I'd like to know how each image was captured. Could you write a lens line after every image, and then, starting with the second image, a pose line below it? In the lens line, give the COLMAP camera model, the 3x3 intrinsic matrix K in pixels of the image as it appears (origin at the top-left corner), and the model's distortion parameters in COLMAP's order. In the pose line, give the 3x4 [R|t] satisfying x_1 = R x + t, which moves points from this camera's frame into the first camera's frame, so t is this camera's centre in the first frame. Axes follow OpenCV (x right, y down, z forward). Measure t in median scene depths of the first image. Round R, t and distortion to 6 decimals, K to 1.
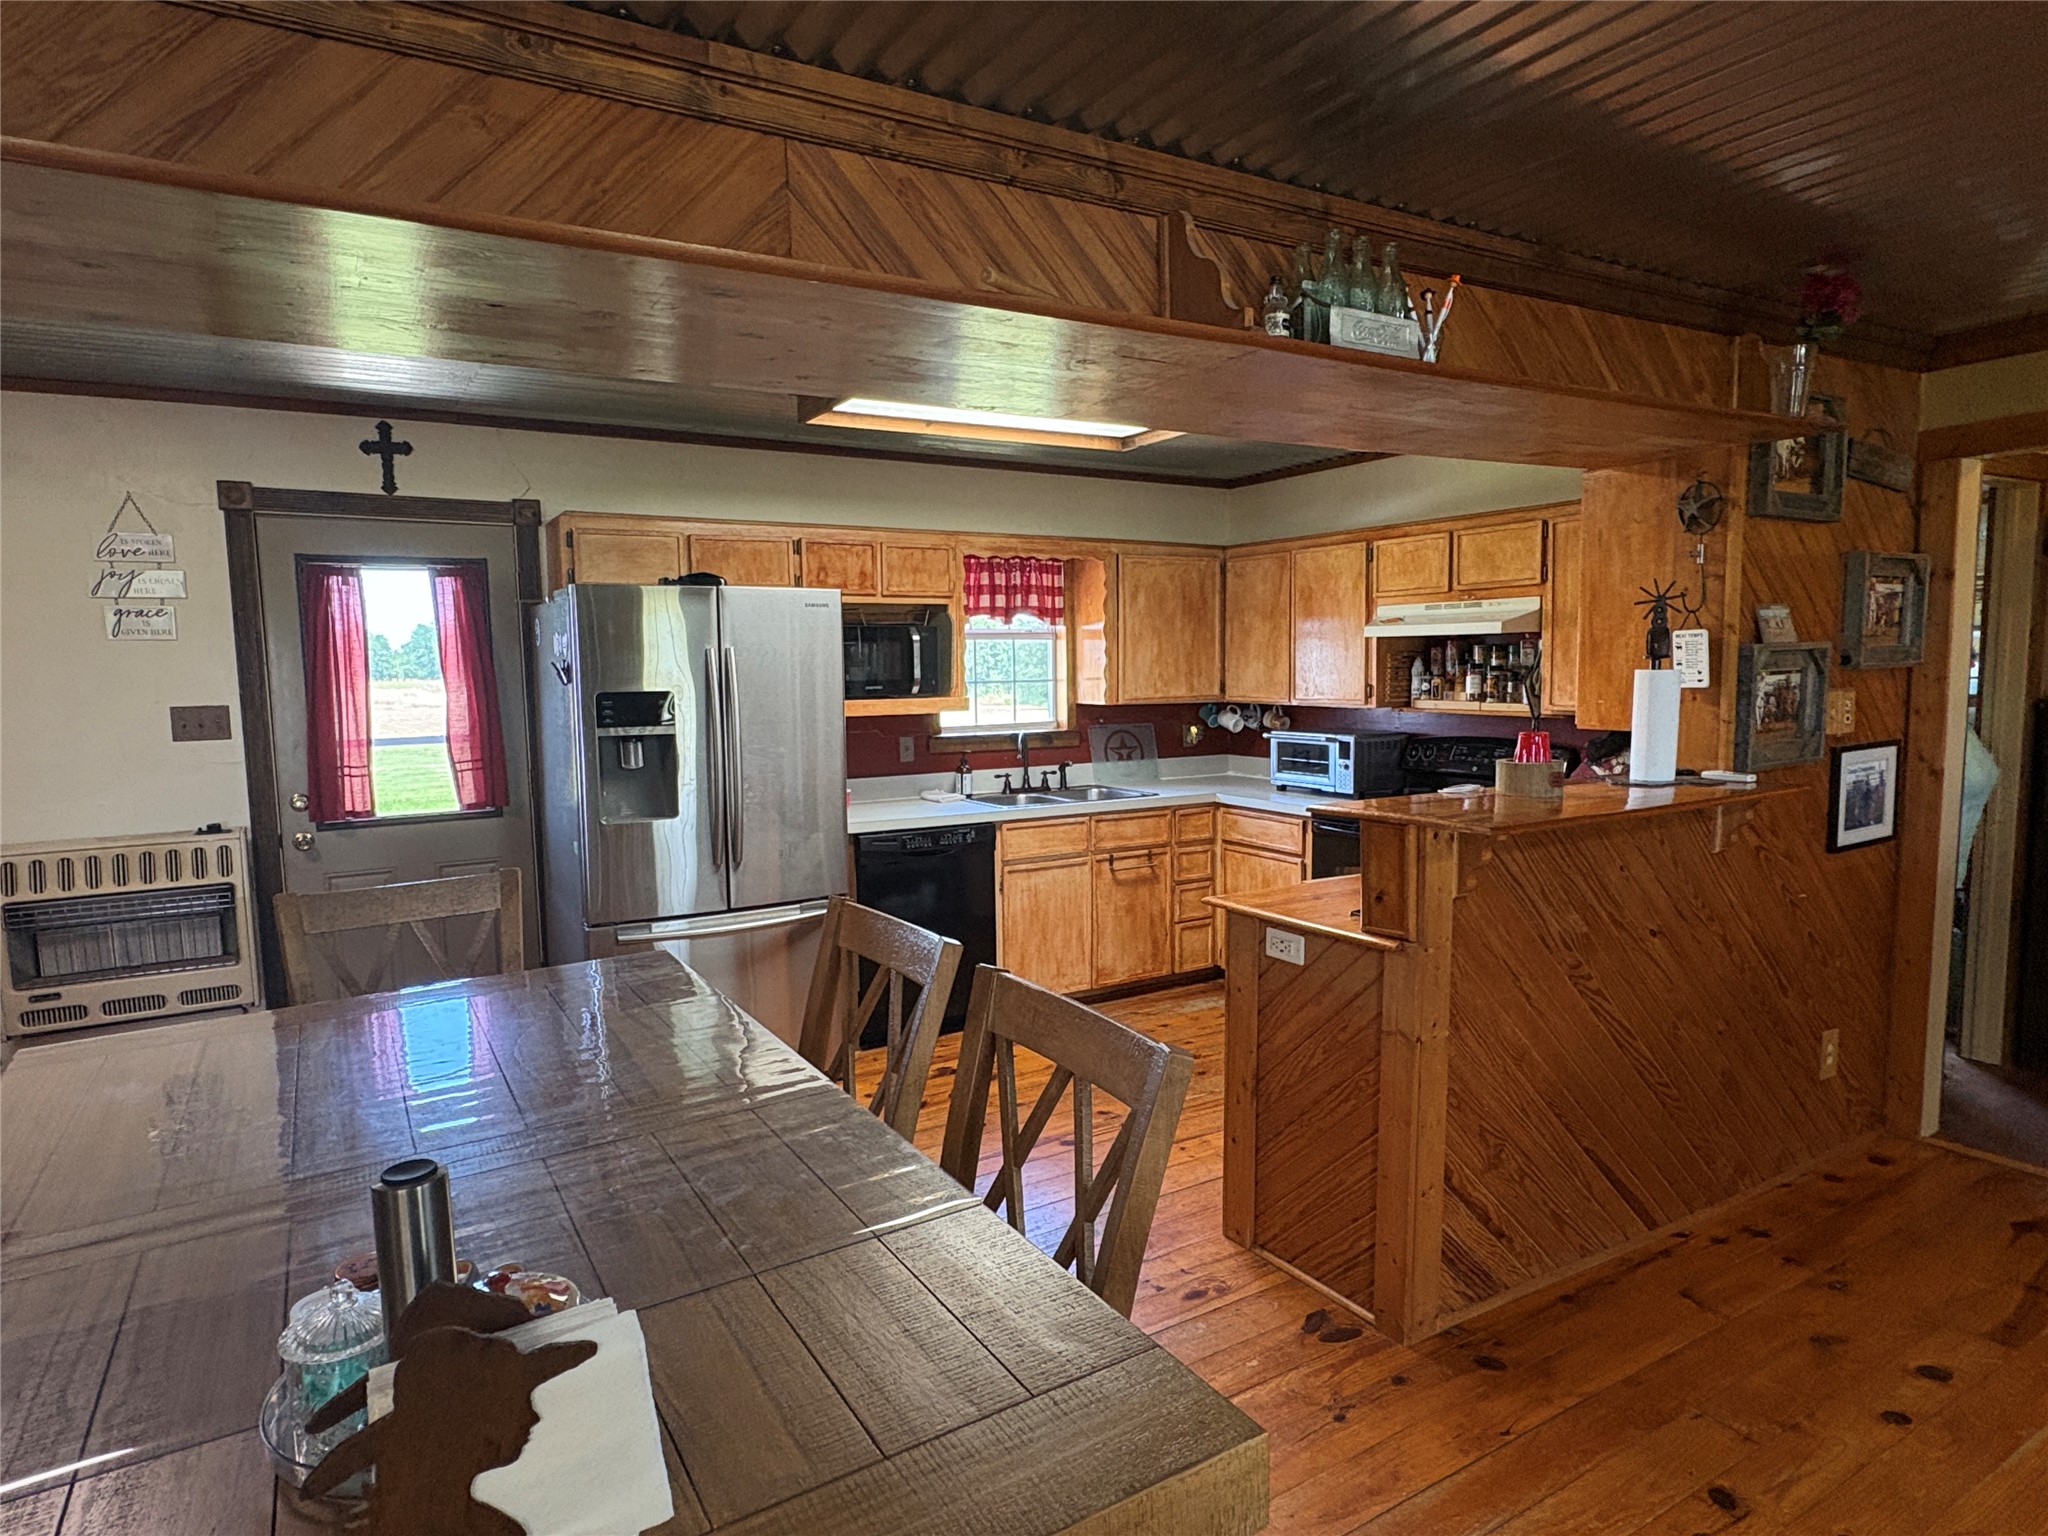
lens RADIAL K [[1154.6, 0, 1010.9], [0, 1154.6, 777.7], [0, 0, 1]] dist [-0.000512, 0.001241]
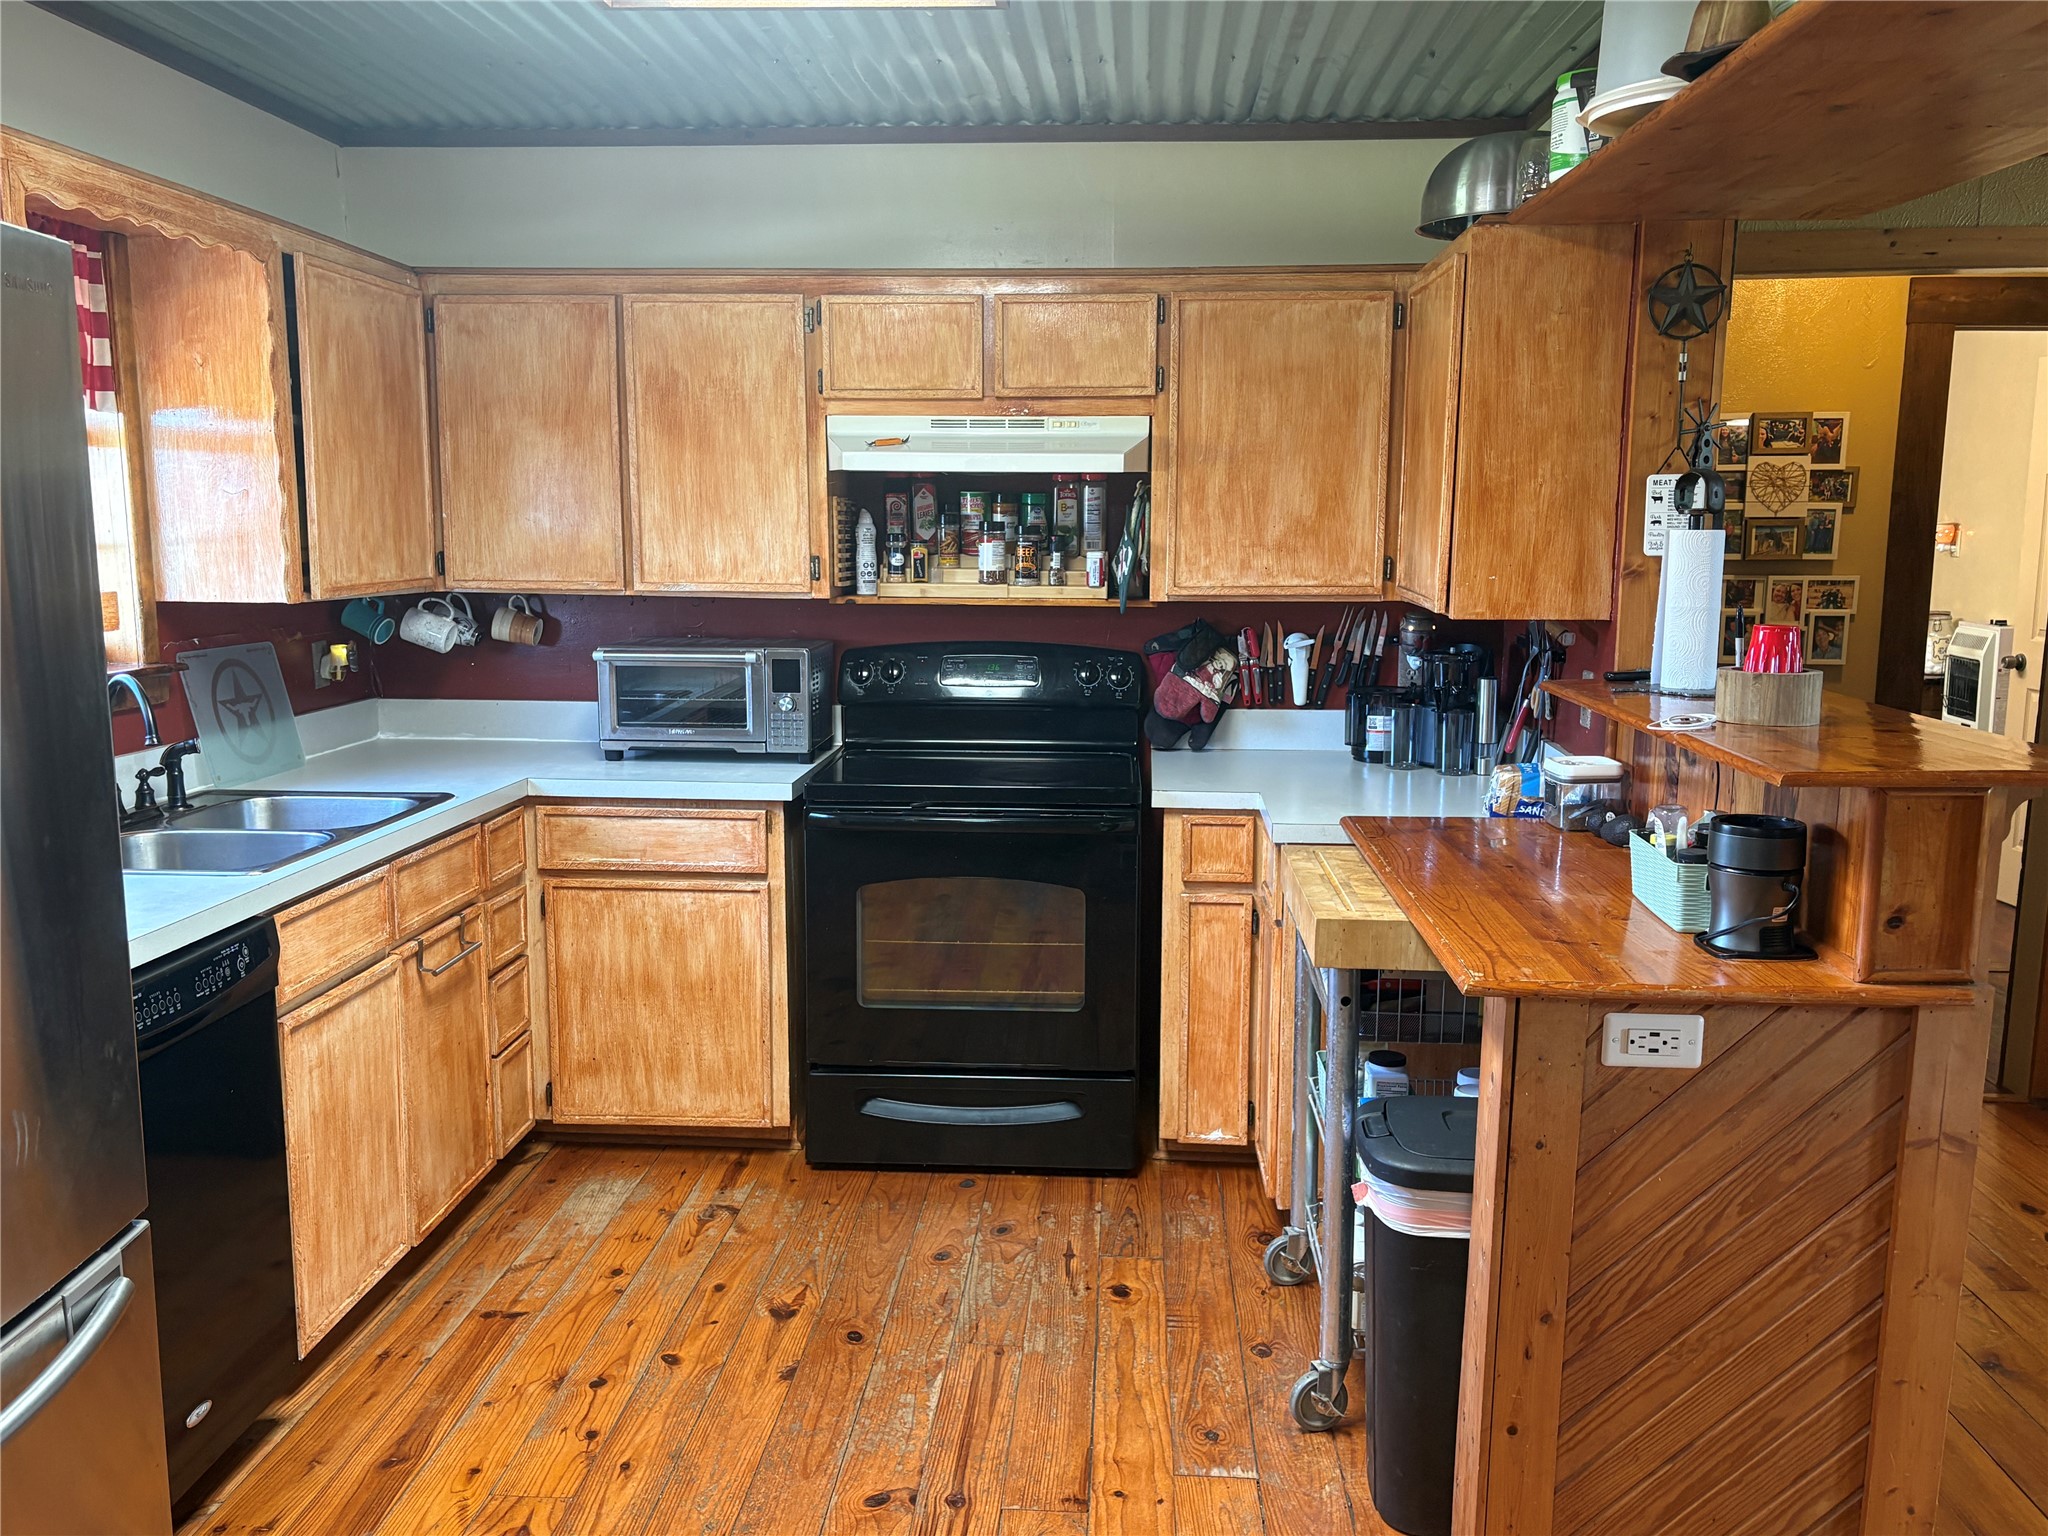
lens RADIAL K [[1708.0, 0, 1024.0], [0, 1708.0, 768.0], [0, 0, 1]] dist [0.096449, -0.135325]
pose [[0.569960, -0.103370, 0.815144, -0.337347], [0.069733, 0.994561, 0.077364, -0.037057], [-0.818708, 0.012748, 0.574069, 0.457771]]
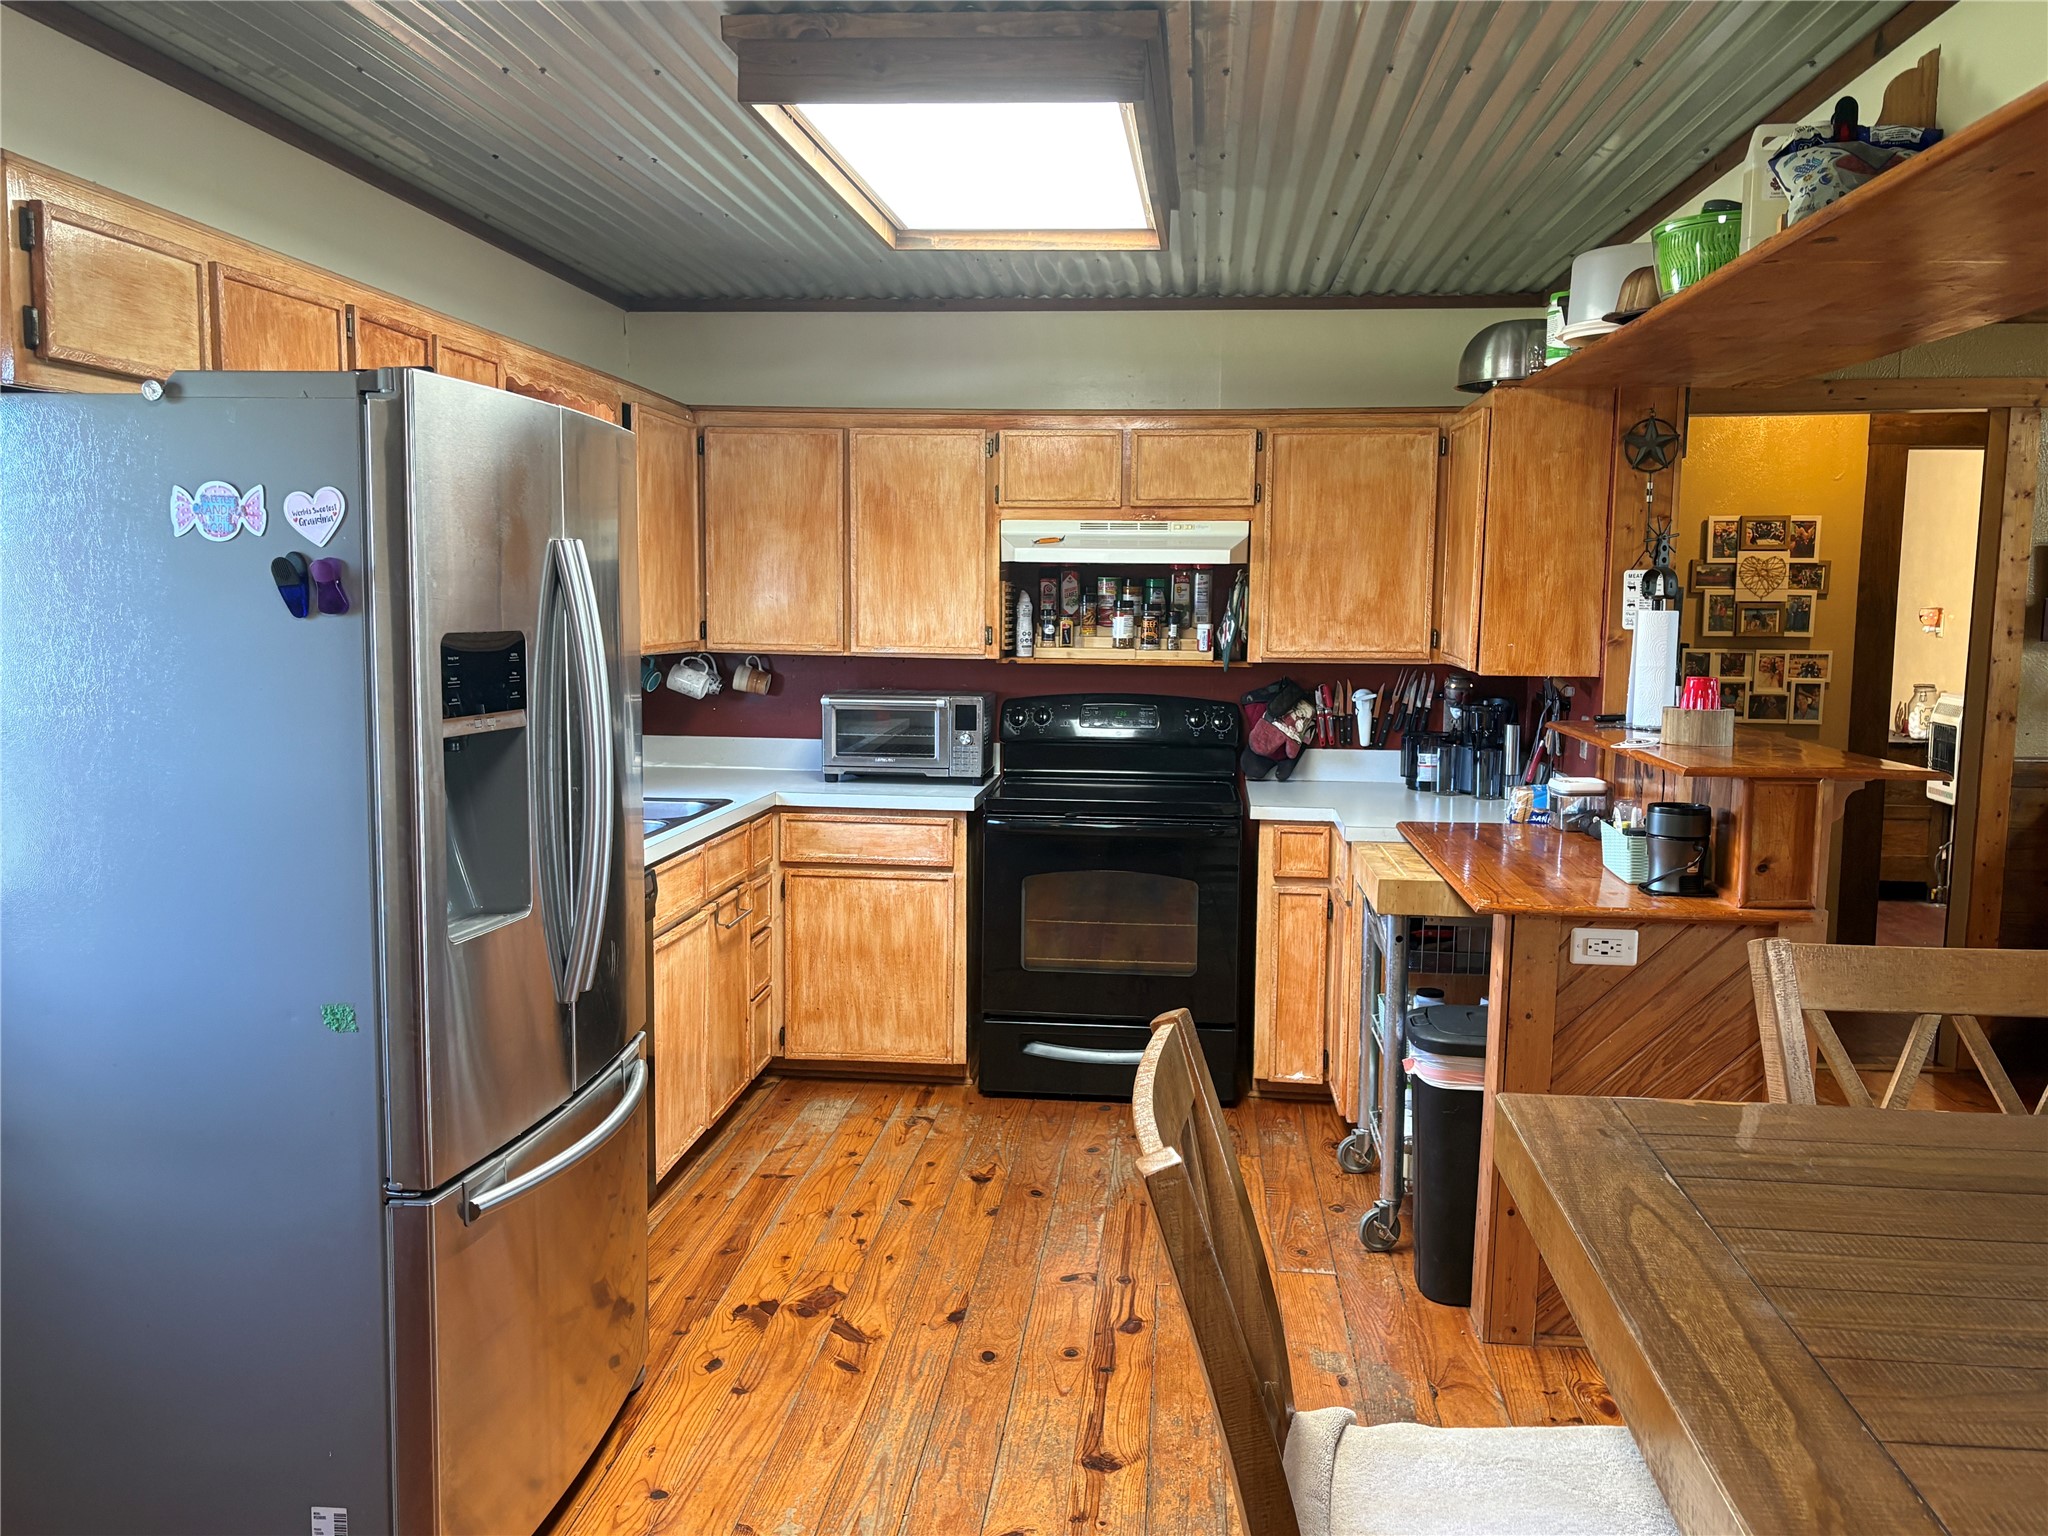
lens RADIAL K [[1705.0, 0, 1019.3], [0, 1705.0, 767.4], [0, 0, 1]] dist [0.140321, -0.282456]
pose [[0.599566, -0.060550, 0.798031, -0.571734], [0.059928, 0.997731, 0.030678, -0.024496], [-0.798078, 0.029432, 0.601835, 0.350155]]
